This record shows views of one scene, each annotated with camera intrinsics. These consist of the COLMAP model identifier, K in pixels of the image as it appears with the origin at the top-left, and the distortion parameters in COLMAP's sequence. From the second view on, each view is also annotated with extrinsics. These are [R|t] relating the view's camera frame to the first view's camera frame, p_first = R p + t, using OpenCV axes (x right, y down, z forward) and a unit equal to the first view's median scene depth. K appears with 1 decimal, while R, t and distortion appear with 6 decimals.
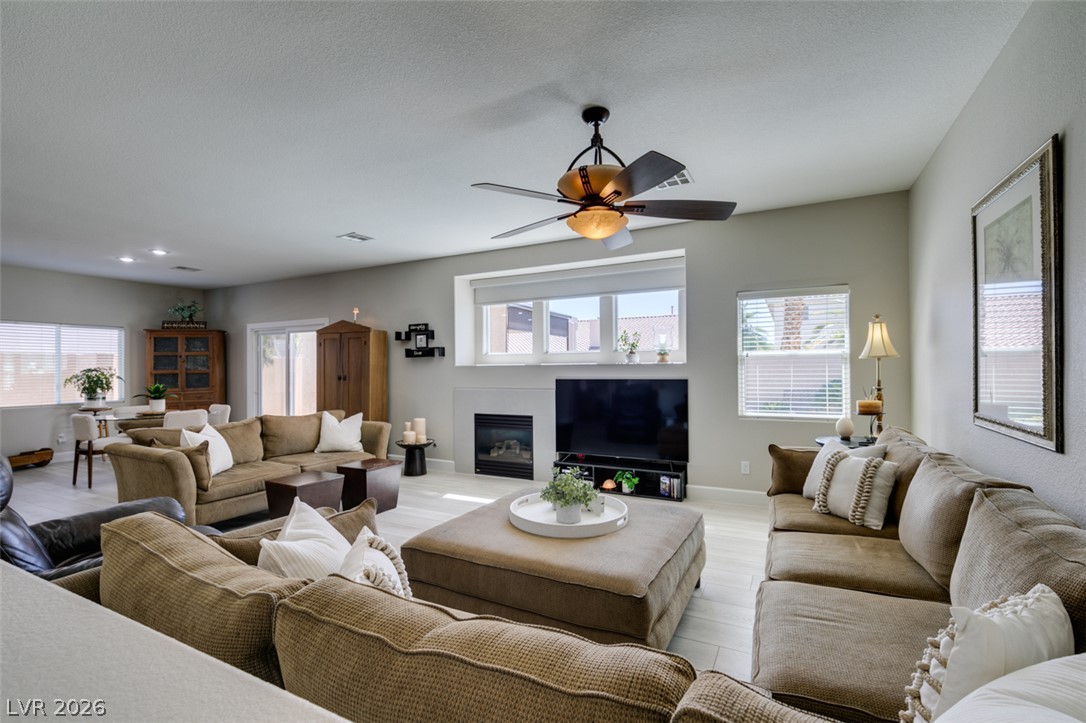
lens RADIAL K [[485.2, 0, 542.0], [0, 485.2, 363.4], [0, 0, 1]] dist [-0.002642, 0.000133]
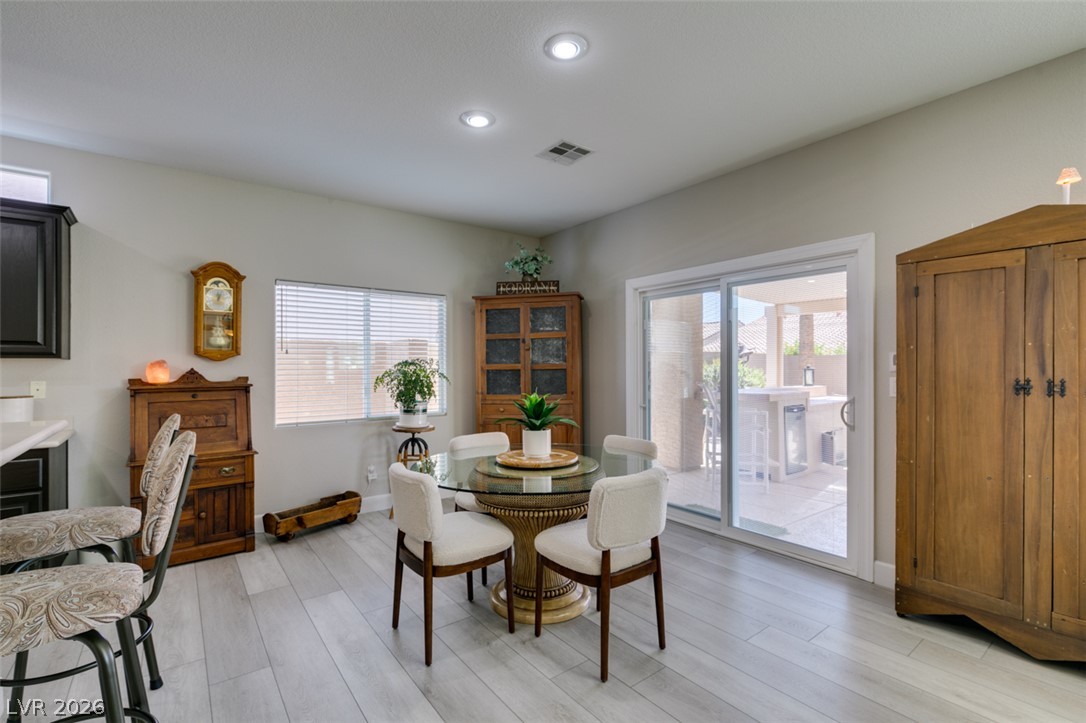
lens RADIAL K [[485.2, 0, 541.8], [0, 485.2, 365.0], [0, 0, 1]] dist [-0.002642, 0.000133]
pose [[0.904430, 0.002256, -0.426616, -0.599280], [0.001939, 0.999954, 0.009398, 0.012129], [0.426617, -0.009327, 0.904384, 0.601639]]
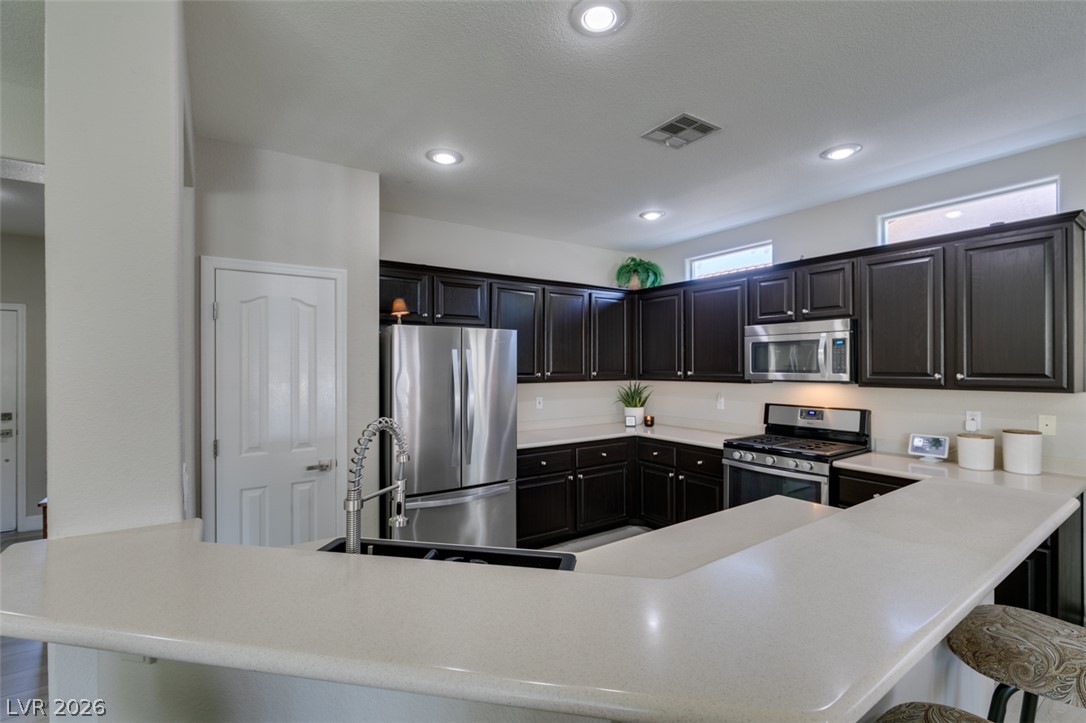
lens RADIAL K [[485.2, 0, 543.0], [0, 485.2, 364.3], [0, 0, 1]] dist [-0.002642, 0.000133]
pose [[-0.471219, 0.008417, -0.881976, -0.674365], [0.017238, 0.999851, 0.000332, -0.022141], [0.881848, -0.015047, -0.471294, 0.633714]]
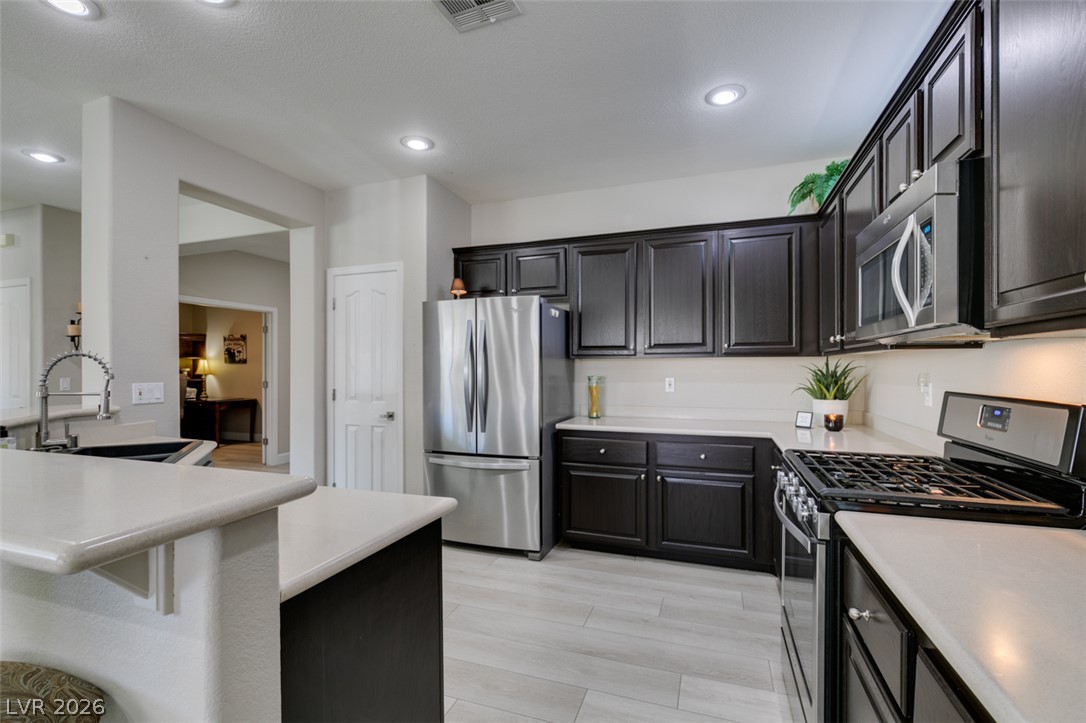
lens RADIAL K [[485.2, 0, 545.3], [0, 485.2, 366.6], [0, 0, 1]] dist [-0.002642, 0.000133]
pose [[-0.990311, 0.011261, -0.138408, -1.093747], [0.013017, 0.999846, -0.011787, 0.019791], [0.138254, -0.013475, -0.990305, 0.852495]]
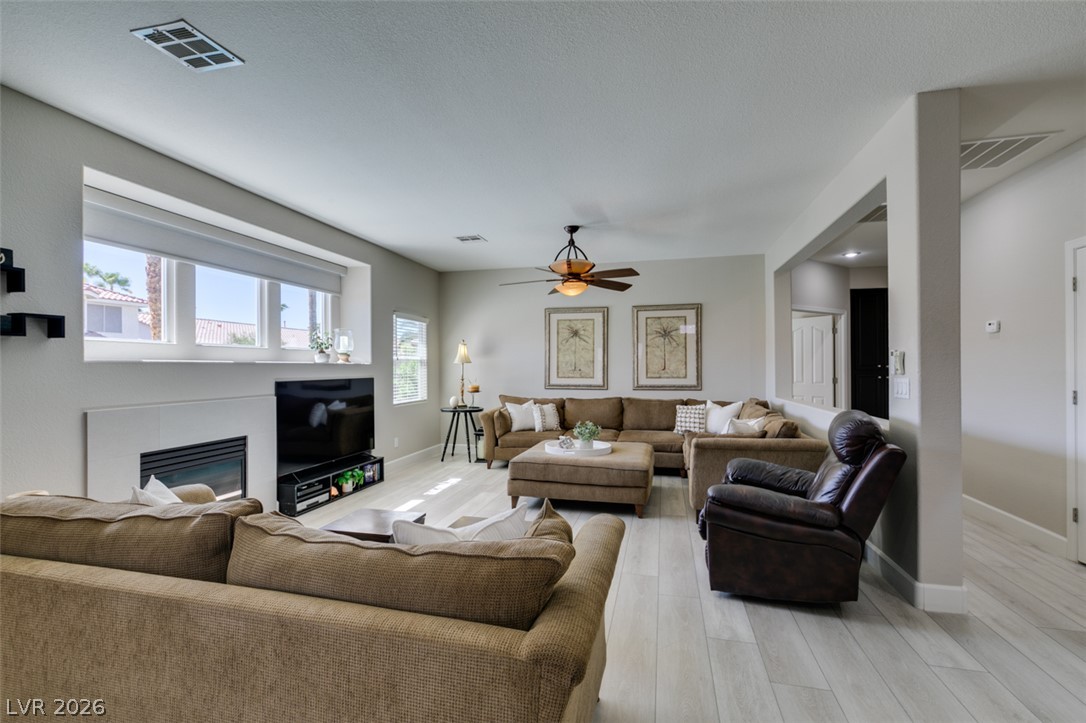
lens RADIAL K [[485.2, 0, 543.8], [0, 485.2, 363.9], [0, 0, 1]] dist [-0.002642, 0.000133]
pose [[-0.237569, 0.016926, 0.971223, -0.716116], [-0.002122, 0.999837, -0.017944, 0.015279], [-0.971368, -0.006324, -0.237495, 0.675921]]
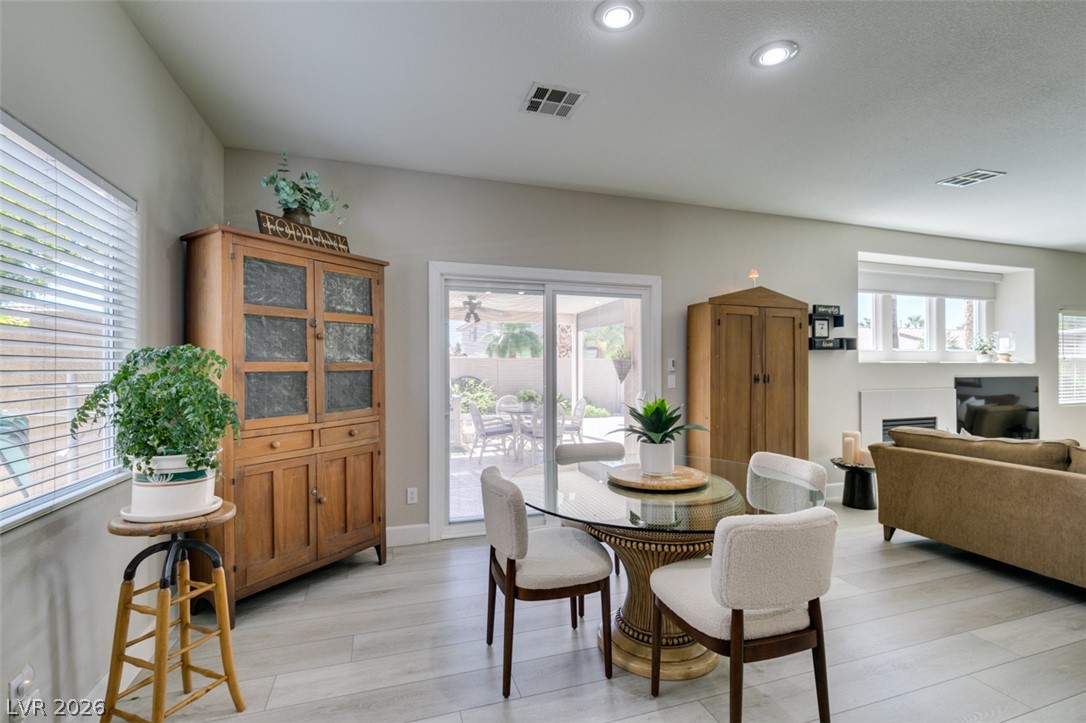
lens RADIAL K [[485.2, 0, 538.9], [0, 485.2, 365.5], [0, 0, 1]] dist [-0.002642, 0.000133]
pose [[0.699328, 0.011264, 0.714712, -1.113759], [-0.011629, 0.999923, -0.004380, 0.019919], [-0.714706, -0.005249, 0.699405, 0.804178]]
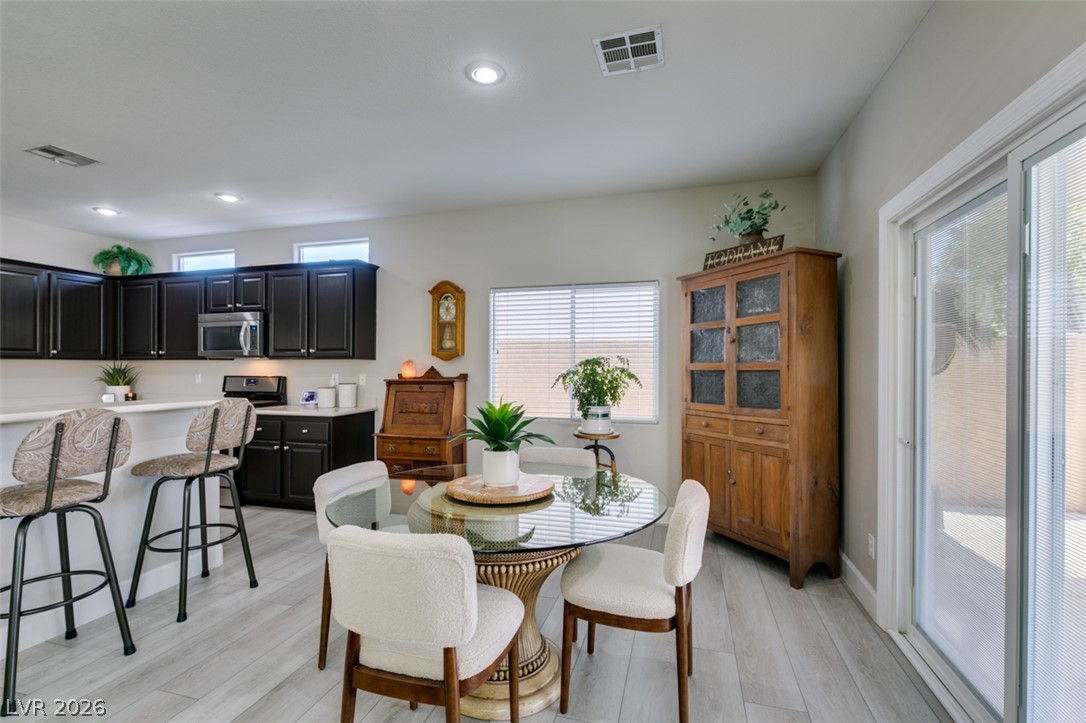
lens RADIAL K [[485.2, 0, 545.8], [0, 485.2, 365.4], [0, 0, 1]] dist [-0.002642, 0.000133]
pose [[0.197263, 0.006457, -0.980329, -0.463736], [0.007319, 0.999941, 0.008059, 0.014687], [0.980323, -0.008765, 0.197204, 0.962891]]
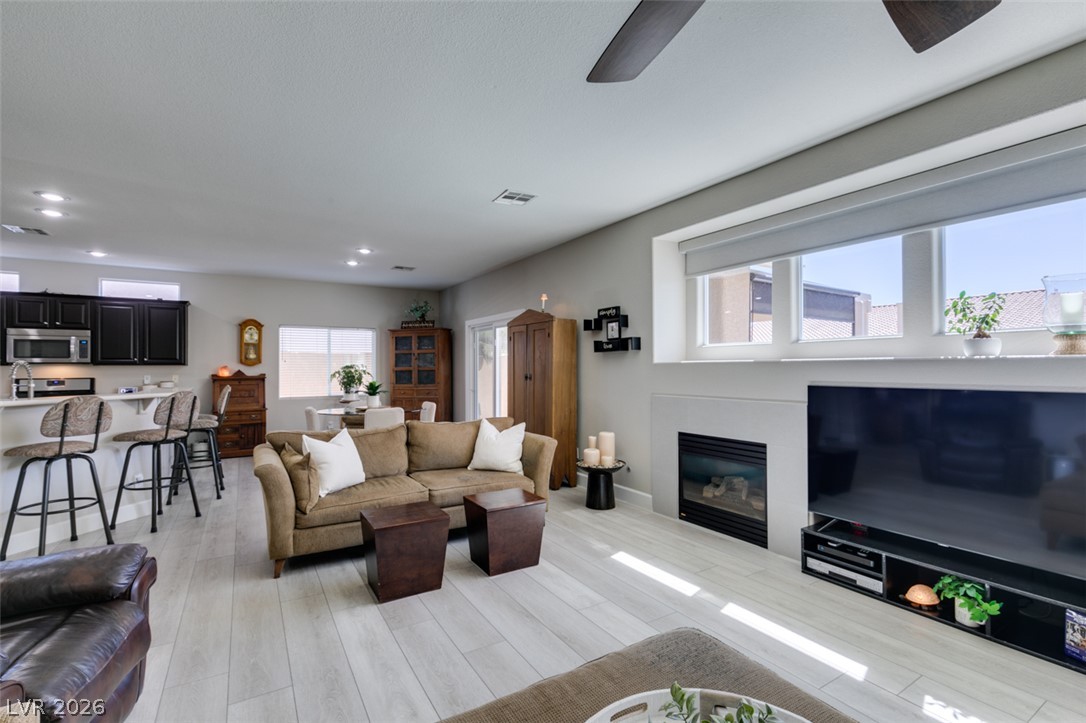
lens RADIAL K [[485.2, 0, 541.1], [0, 485.2, 364.8], [0, 0, 1]] dist [-0.002642, 0.000133]
pose [[0.857817, 0.001173, -0.513954, 0.046354], [0.002958, 0.999970, 0.007218, 0.002194], [0.513947, -0.007711, 0.857787, 0.294657]]
